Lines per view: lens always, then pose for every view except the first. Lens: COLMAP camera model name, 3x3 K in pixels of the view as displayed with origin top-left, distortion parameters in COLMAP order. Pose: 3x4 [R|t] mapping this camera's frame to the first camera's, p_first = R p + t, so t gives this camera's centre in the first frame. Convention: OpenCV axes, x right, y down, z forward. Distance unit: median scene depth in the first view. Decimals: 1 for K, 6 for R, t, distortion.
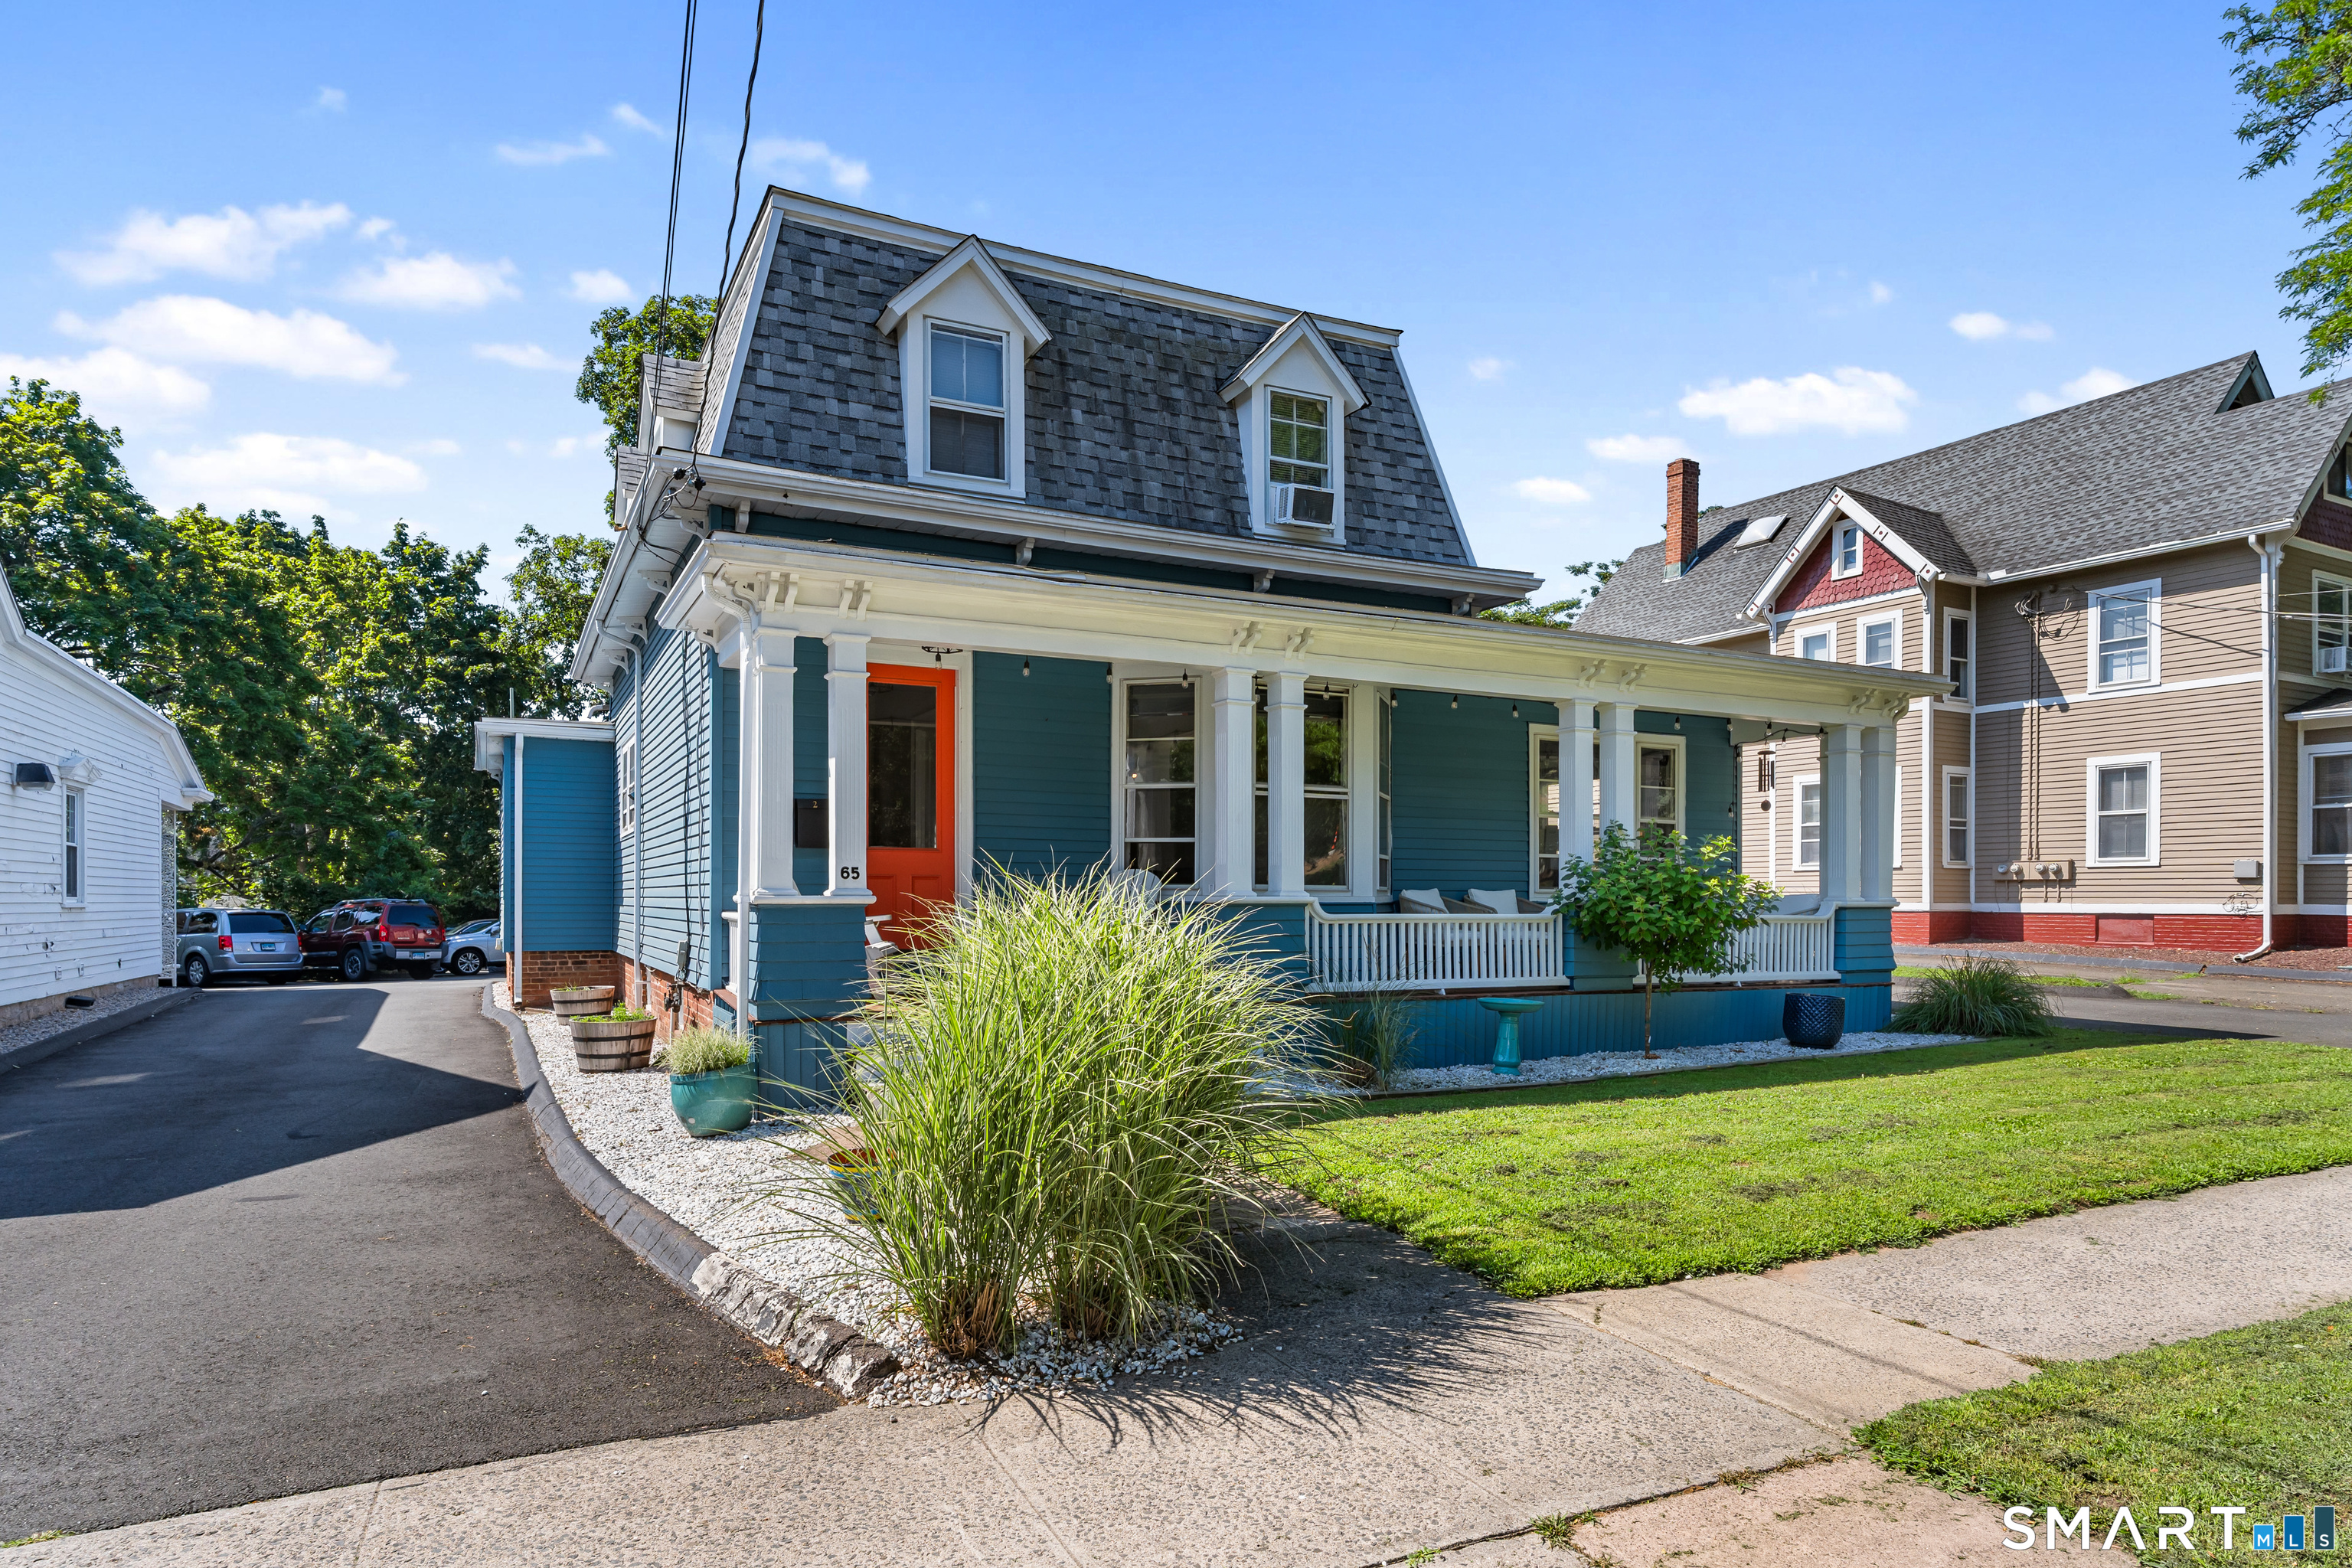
lens RADIAL K [[1383.4, 0, 1249.1], [0, 1383.4, 892.8], [0, 0, 1]] dist [-0.003564, -0.000192]
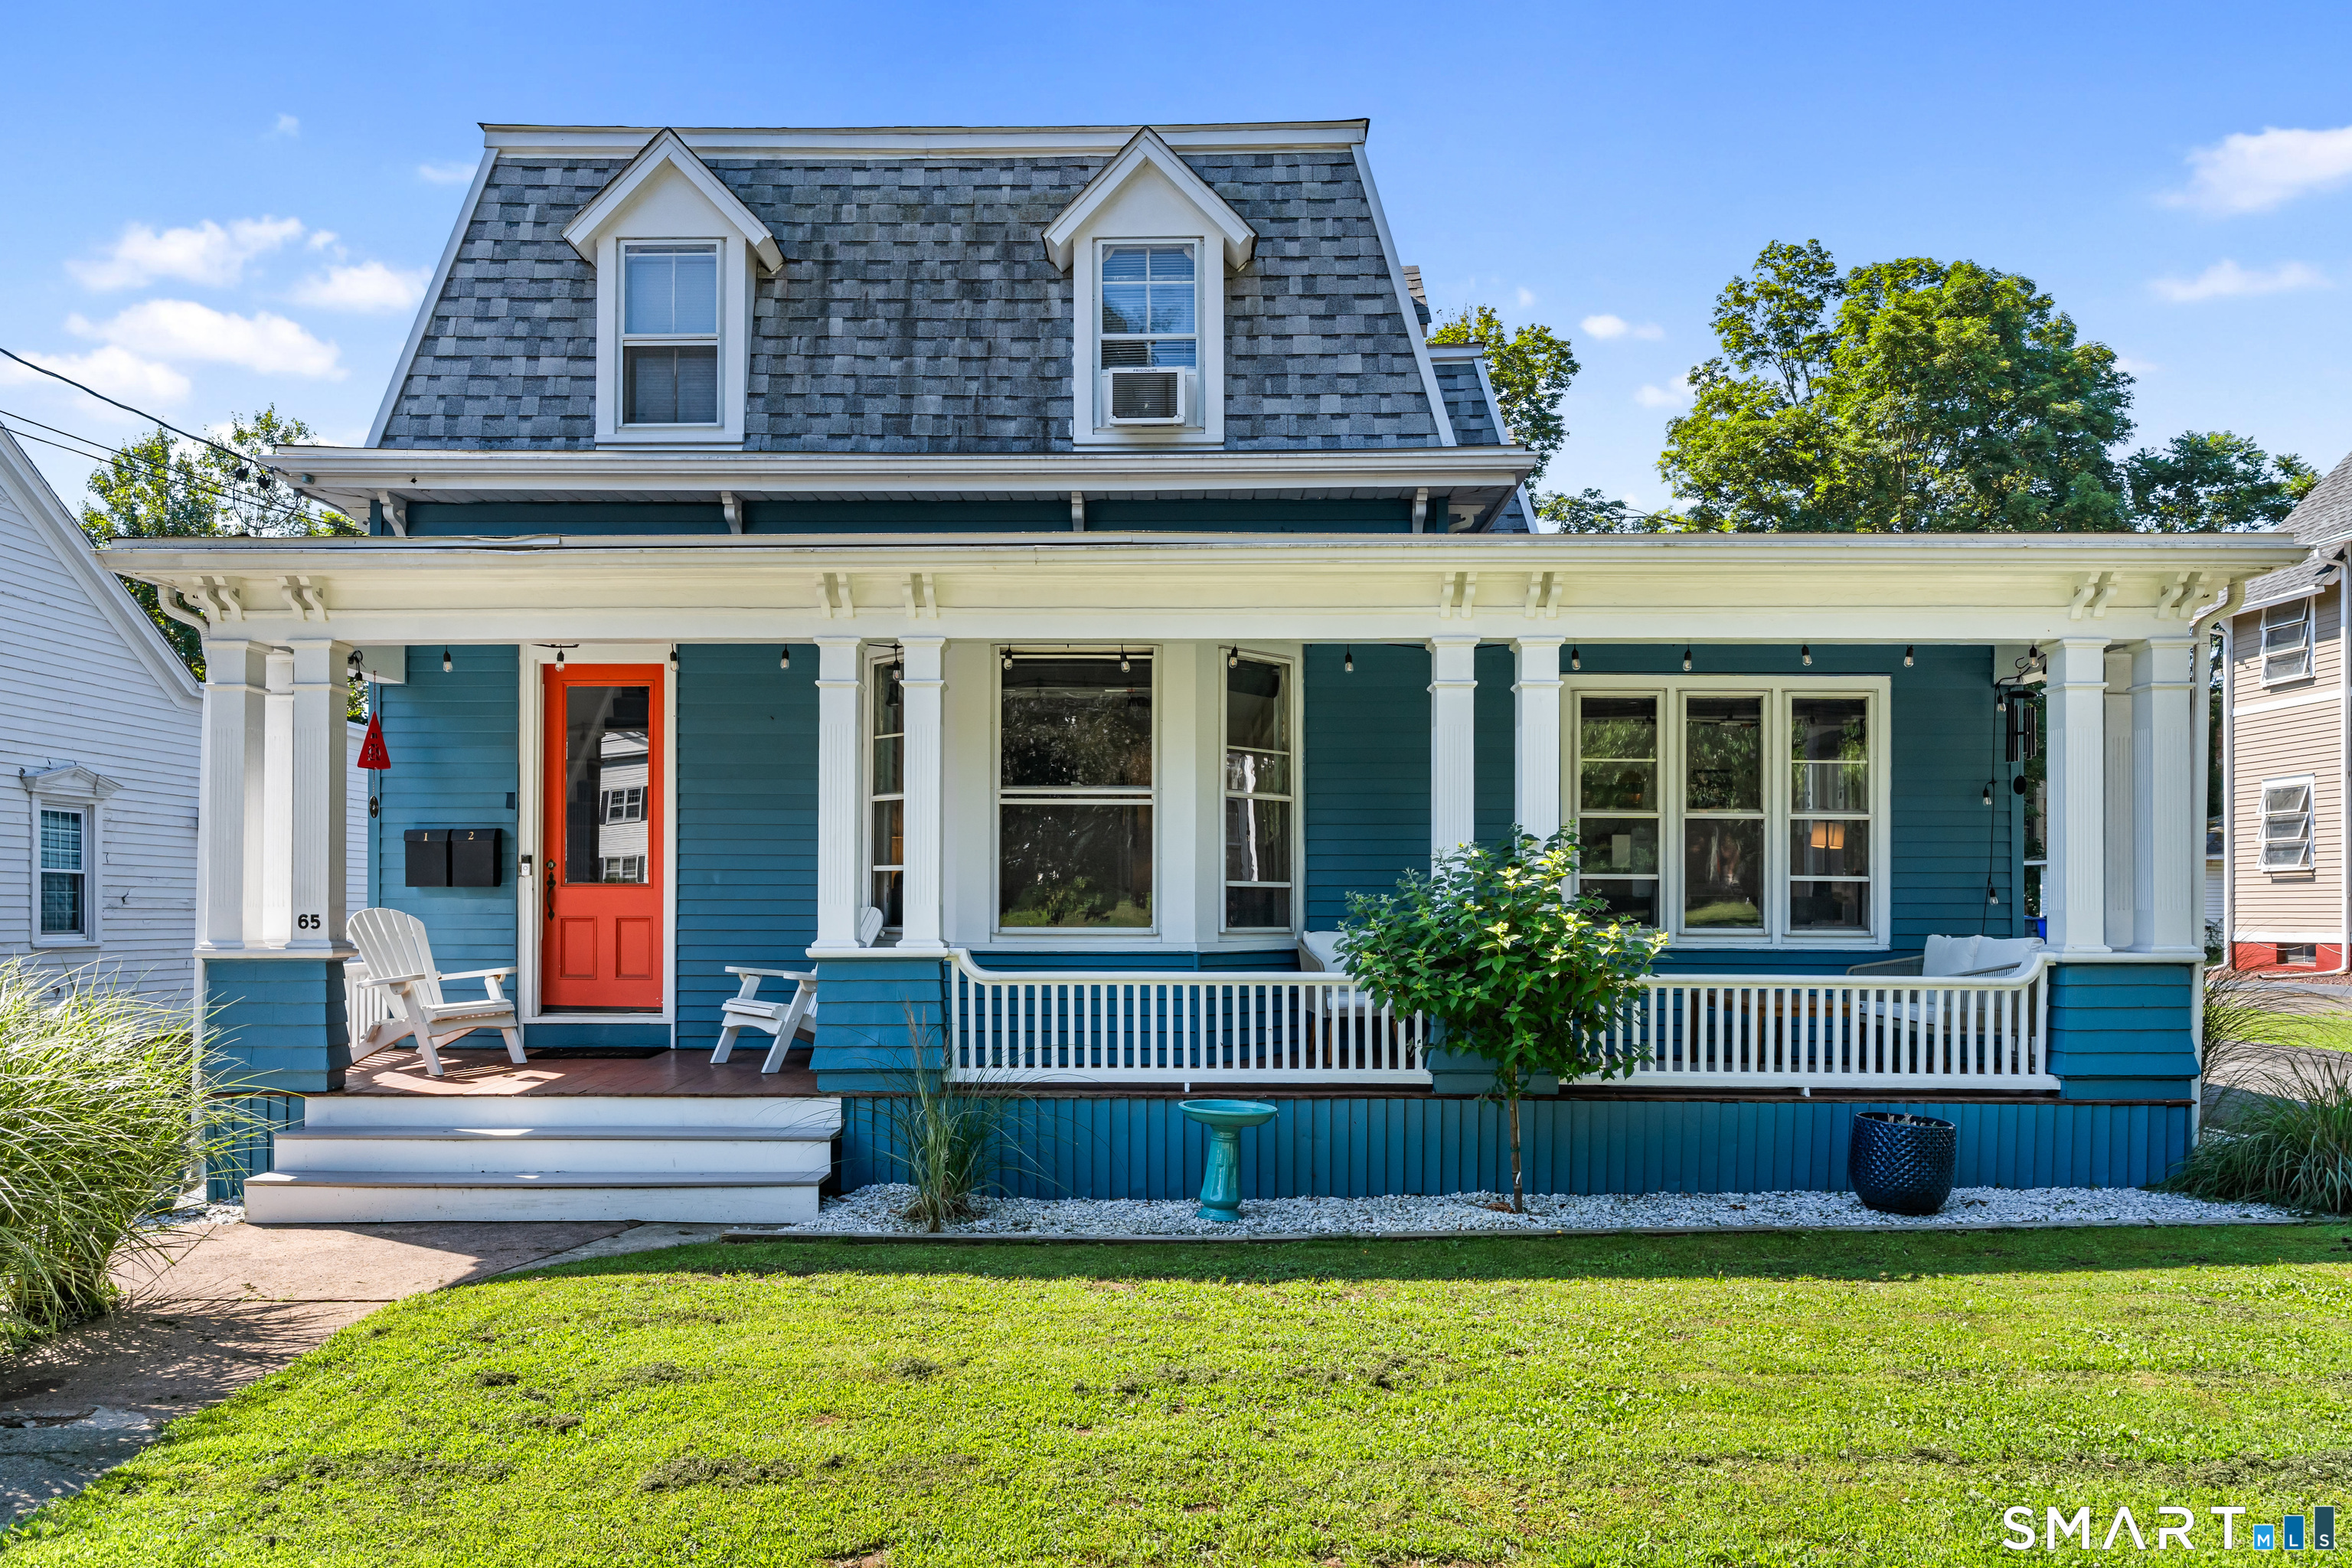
lens RADIAL K [[1699.6, 0, 1228.1], [0, 1699.6, 922.0], [0, 0, 1]] dist [-0.005691, 0.000960]
pose [[0.880636, -0.010981, -0.473667, 0.502577], [0.003432, 0.999853, -0.016799, 0.004949], [0.473782, 0.013168, 0.880544, 0.265781]]
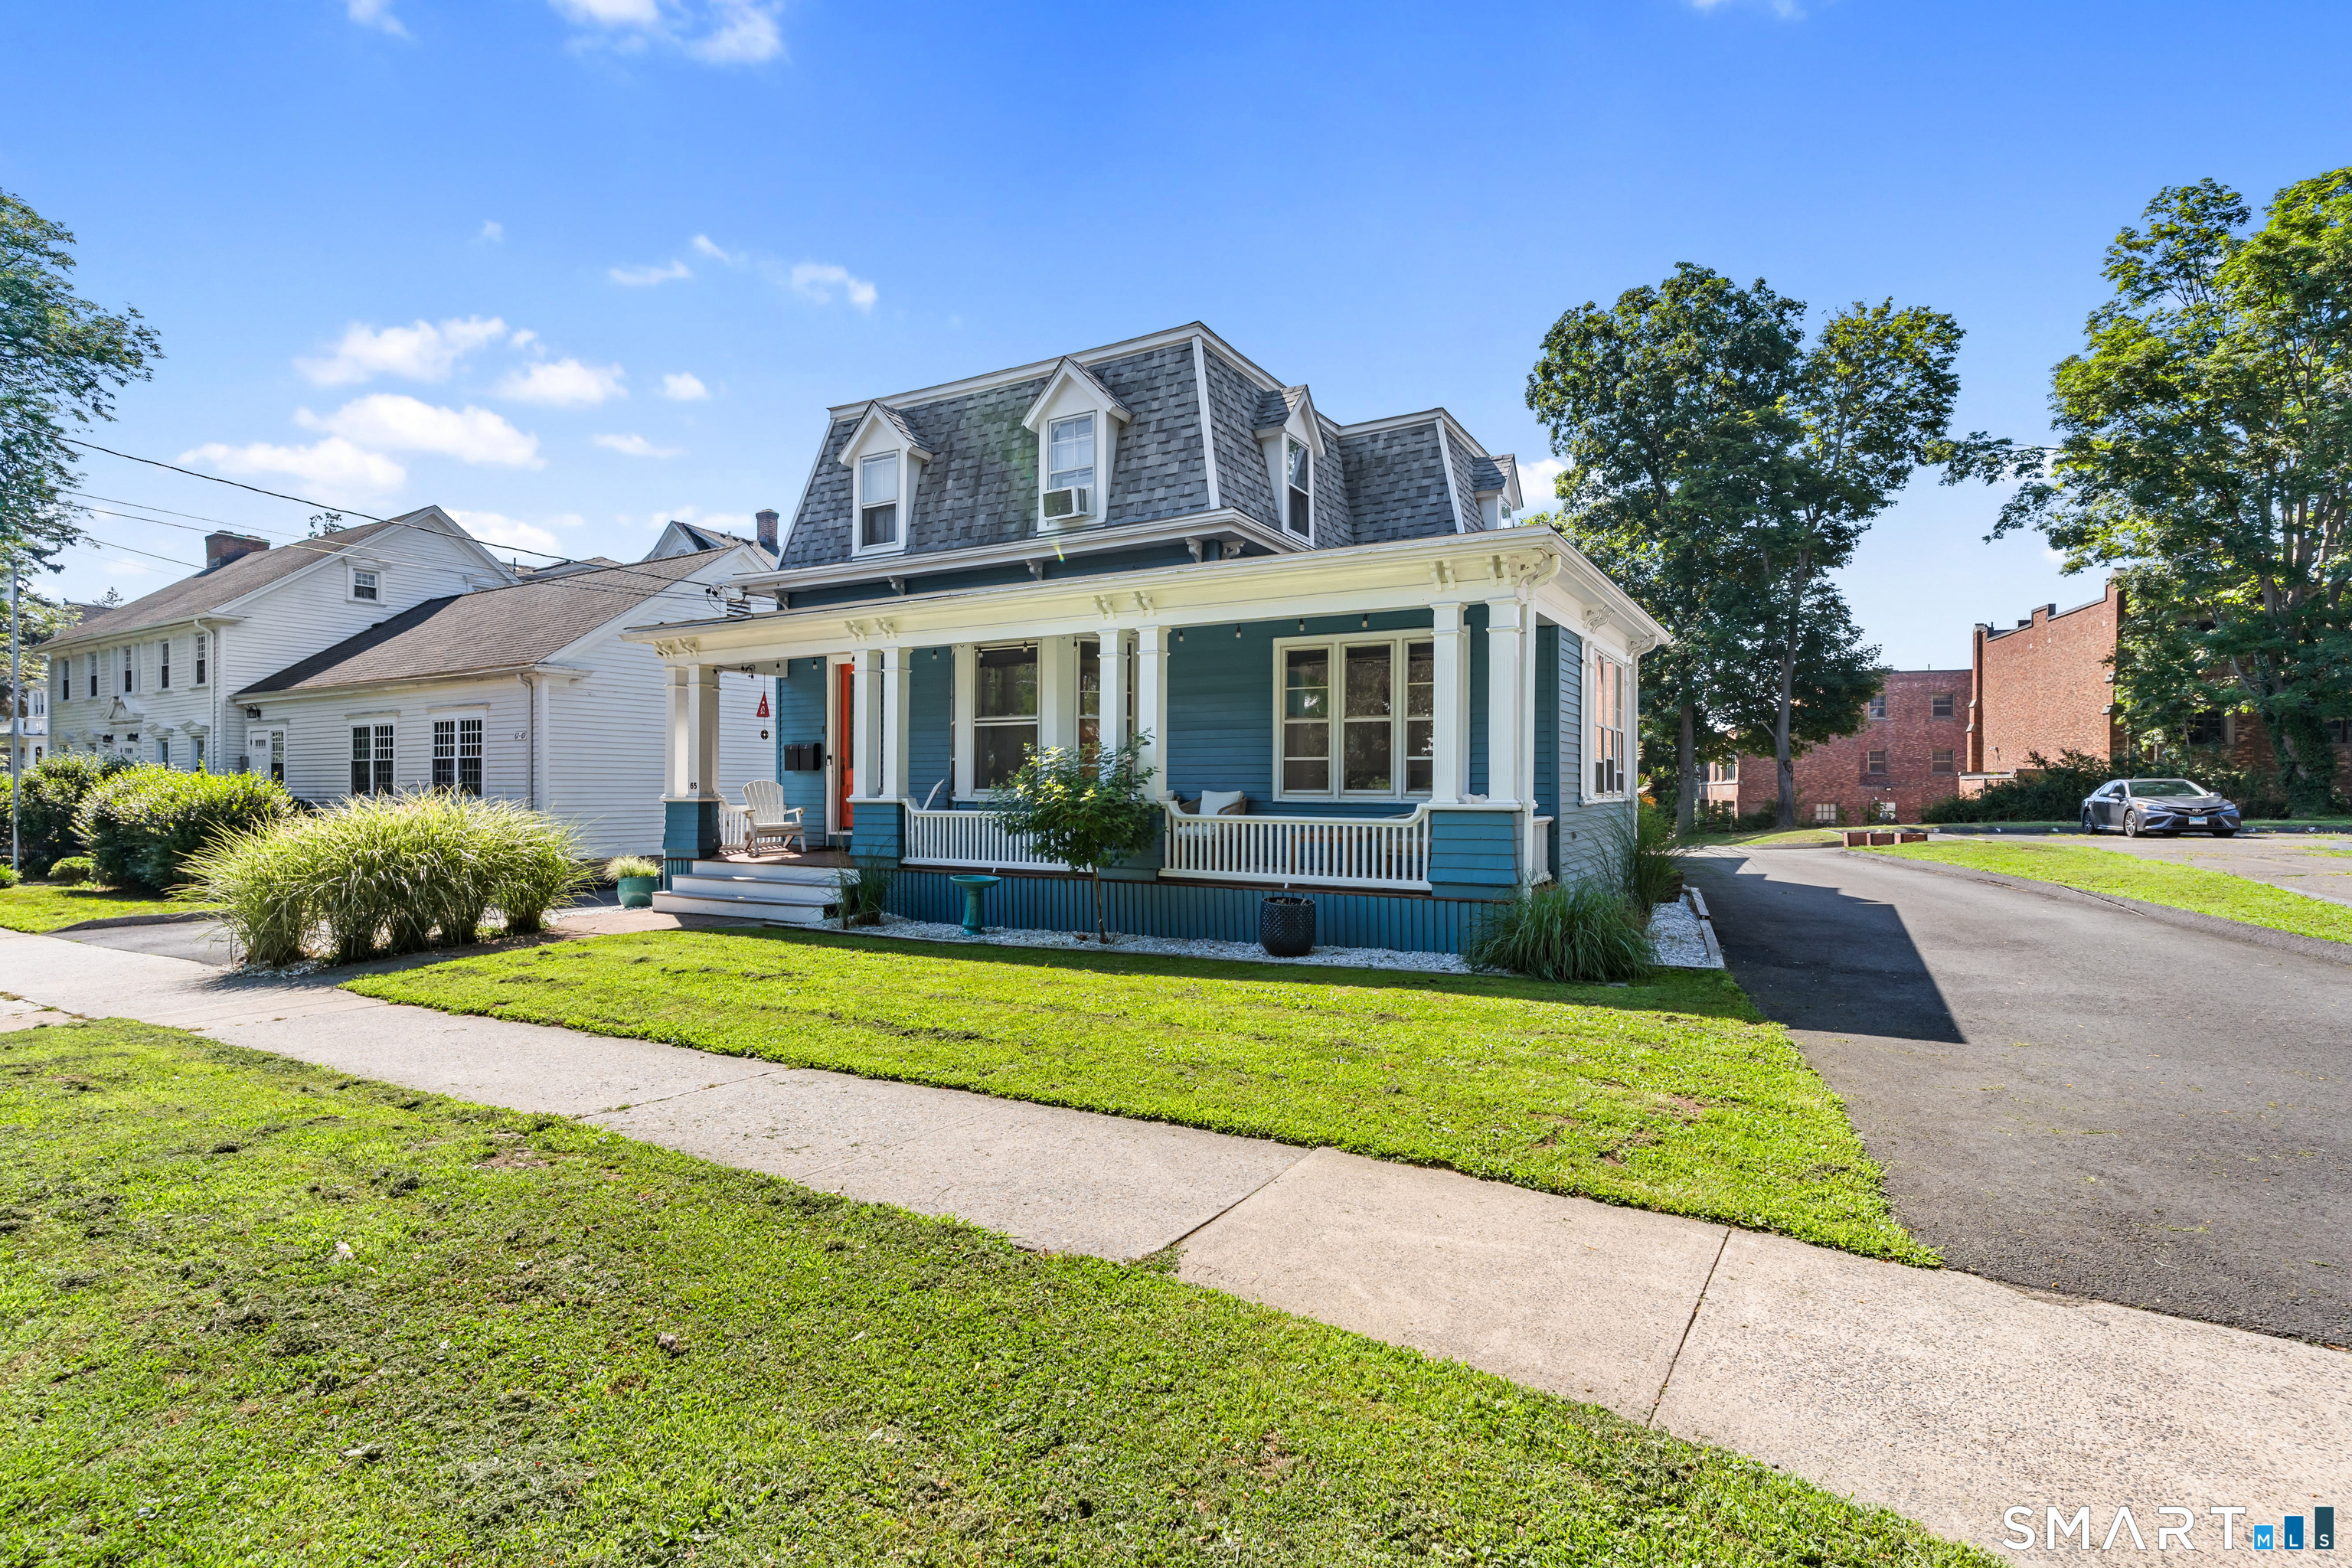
lens RADIAL K [[1141.5, 0, 1160.9], [0, 1141.5, 812.3], [0, 0, 1]] dist [0.001277, 0.000327]
pose [[0.528283, 0.006914, -0.849040, 1.047260], [-0.004900, 0.999975, 0.005094, 0.009852], [0.849054, 0.001469, 0.528303, 0.519837]]
